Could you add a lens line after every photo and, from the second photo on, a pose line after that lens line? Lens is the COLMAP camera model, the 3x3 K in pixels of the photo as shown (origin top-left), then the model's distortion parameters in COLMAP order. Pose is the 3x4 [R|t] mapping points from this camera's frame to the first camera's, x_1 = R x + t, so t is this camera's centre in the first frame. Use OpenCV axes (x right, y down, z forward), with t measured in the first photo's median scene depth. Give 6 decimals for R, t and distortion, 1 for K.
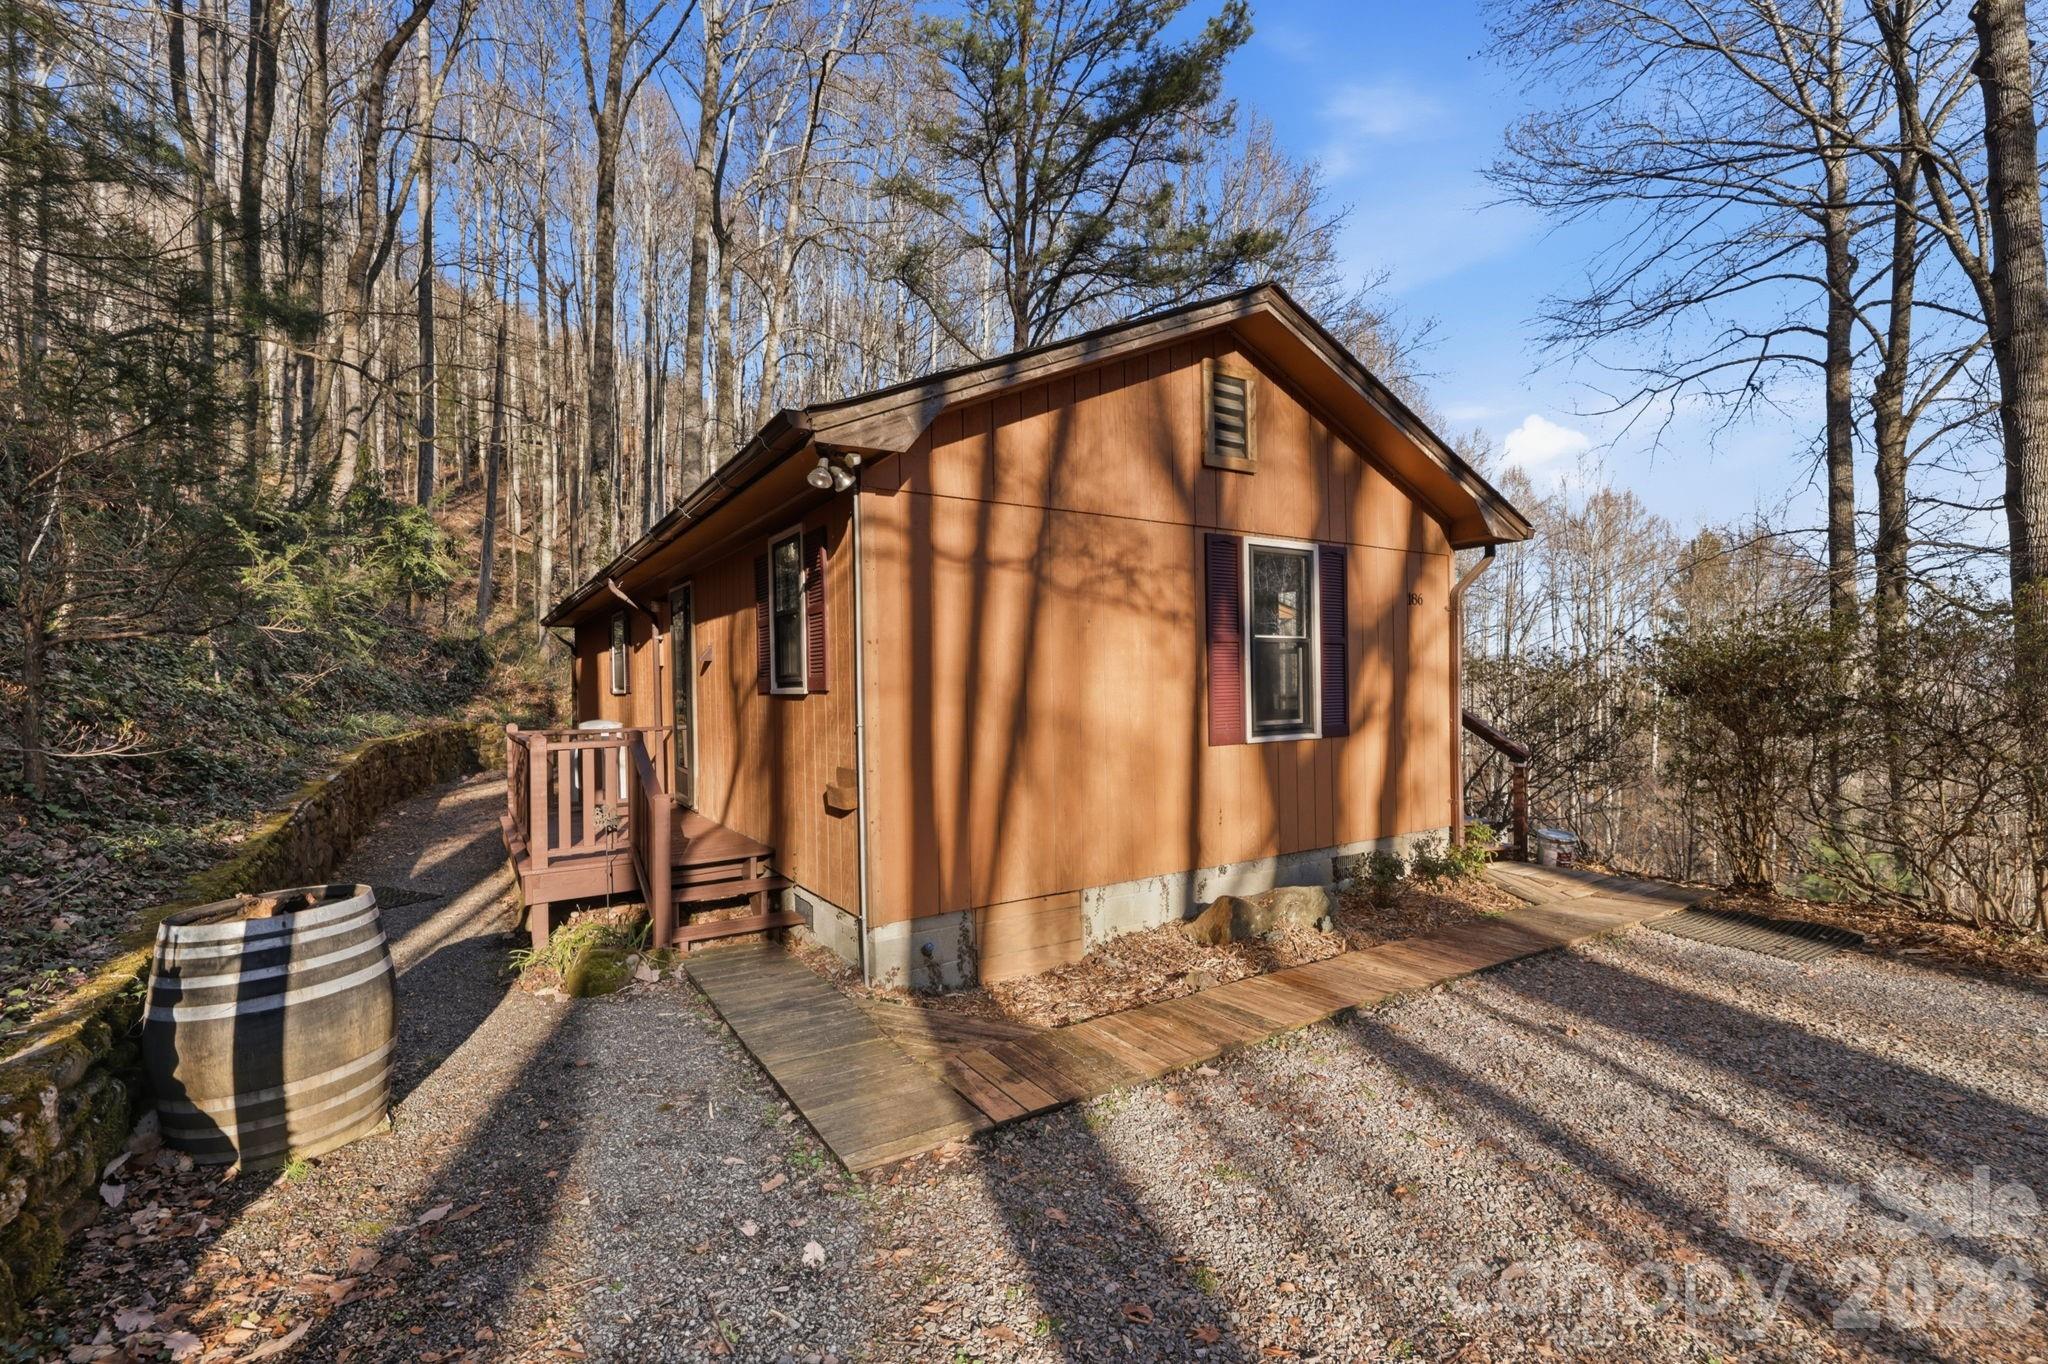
lens RADIAL K [[872.7, 0, 1015.2], [0, 872.7, 682.1], [0, 0, 1]] dist [0.008200, -0.001075]
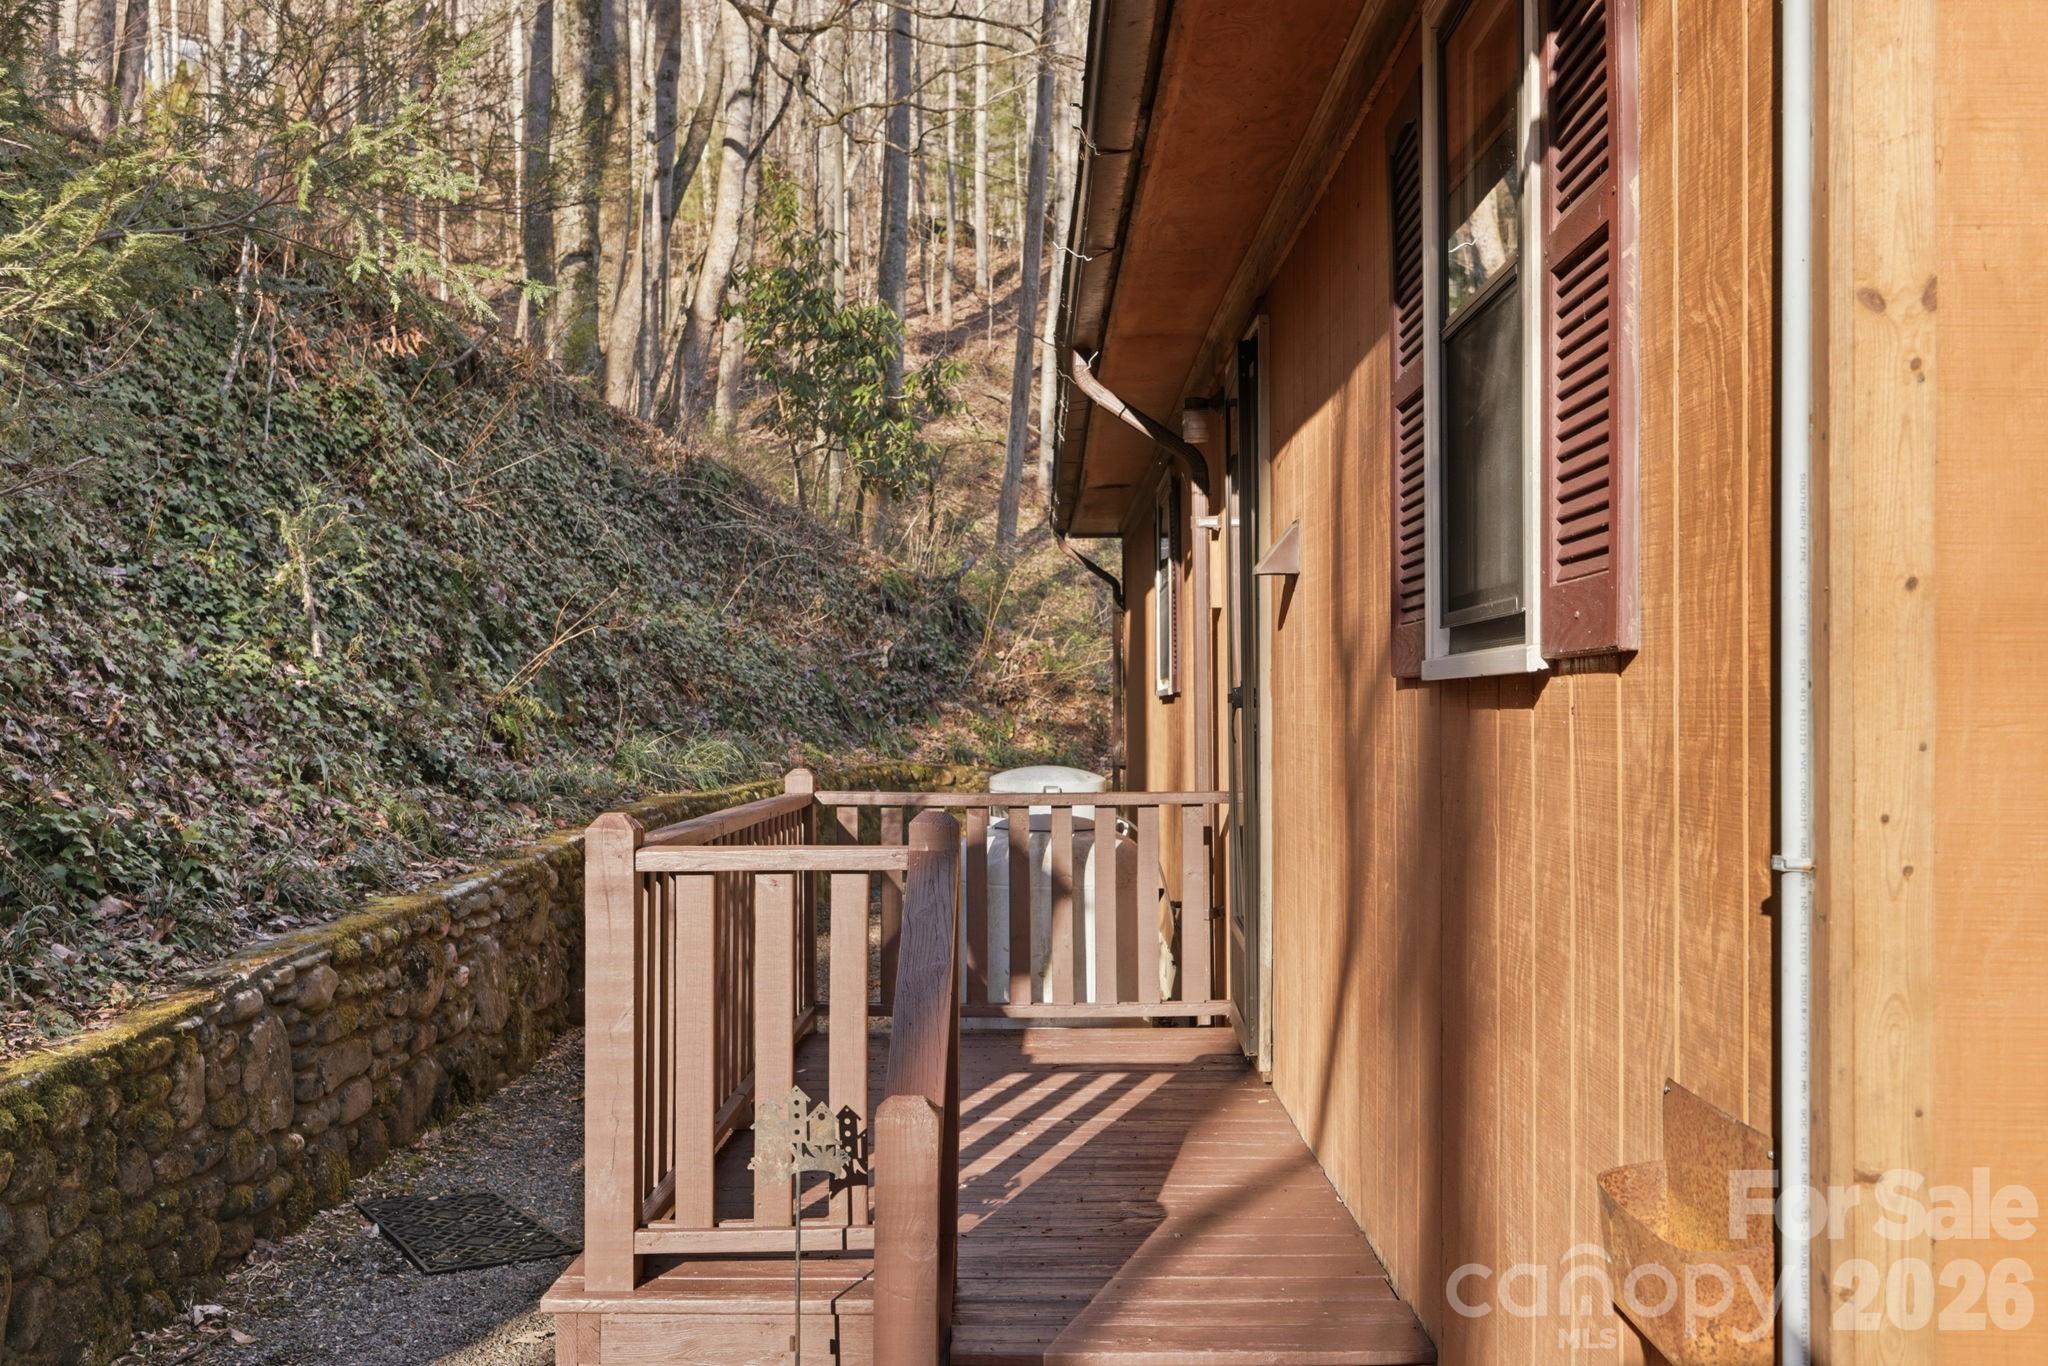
lens RADIAL K [[2009.8, 0, 1021.8], [0, 2009.8, 682.8], [0, 0, 1]] dist [0.027281, 0.000000]
pose [[0.838460, 0.009643, -0.544877, -0.084592], [-0.011474, 0.999934, 0.000040, 0.016921], [0.544842, 0.006218, 0.838516, 0.534332]]
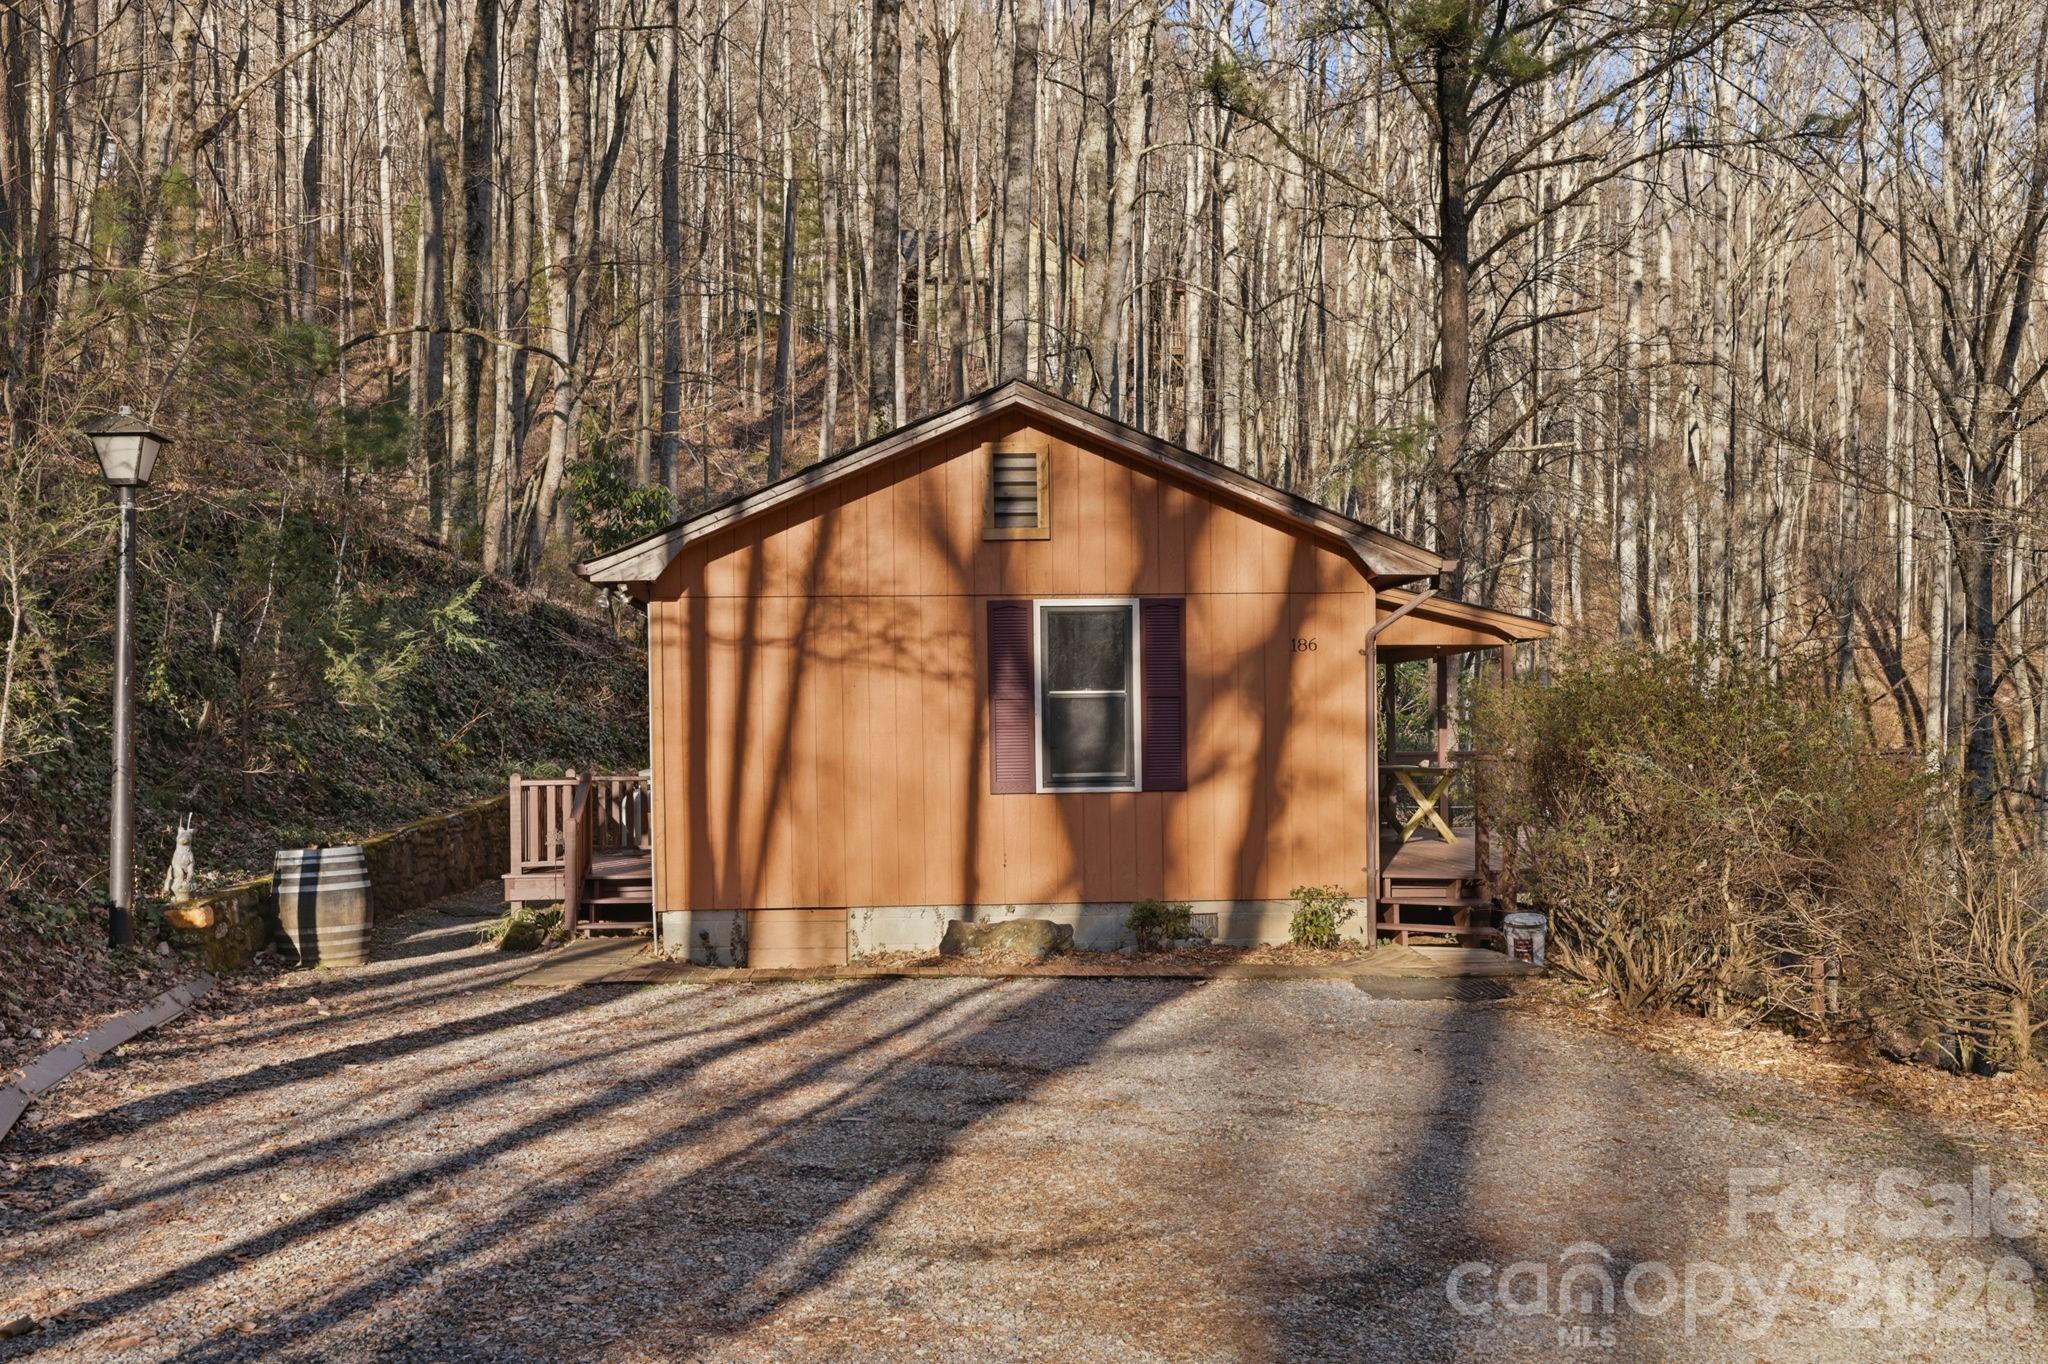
lens RADIAL K [[2009.8, 0, 1015.9], [0, 2009.8, 687.6], [0, 0, 1]] dist [0.027281, 0.000000]
pose [[0.873723, -0.007280, -0.486370, 1.596239], [0.001522, 0.999924, -0.012233, -0.030665], [0.486422, 0.009948, 0.873668, -1.289635]]
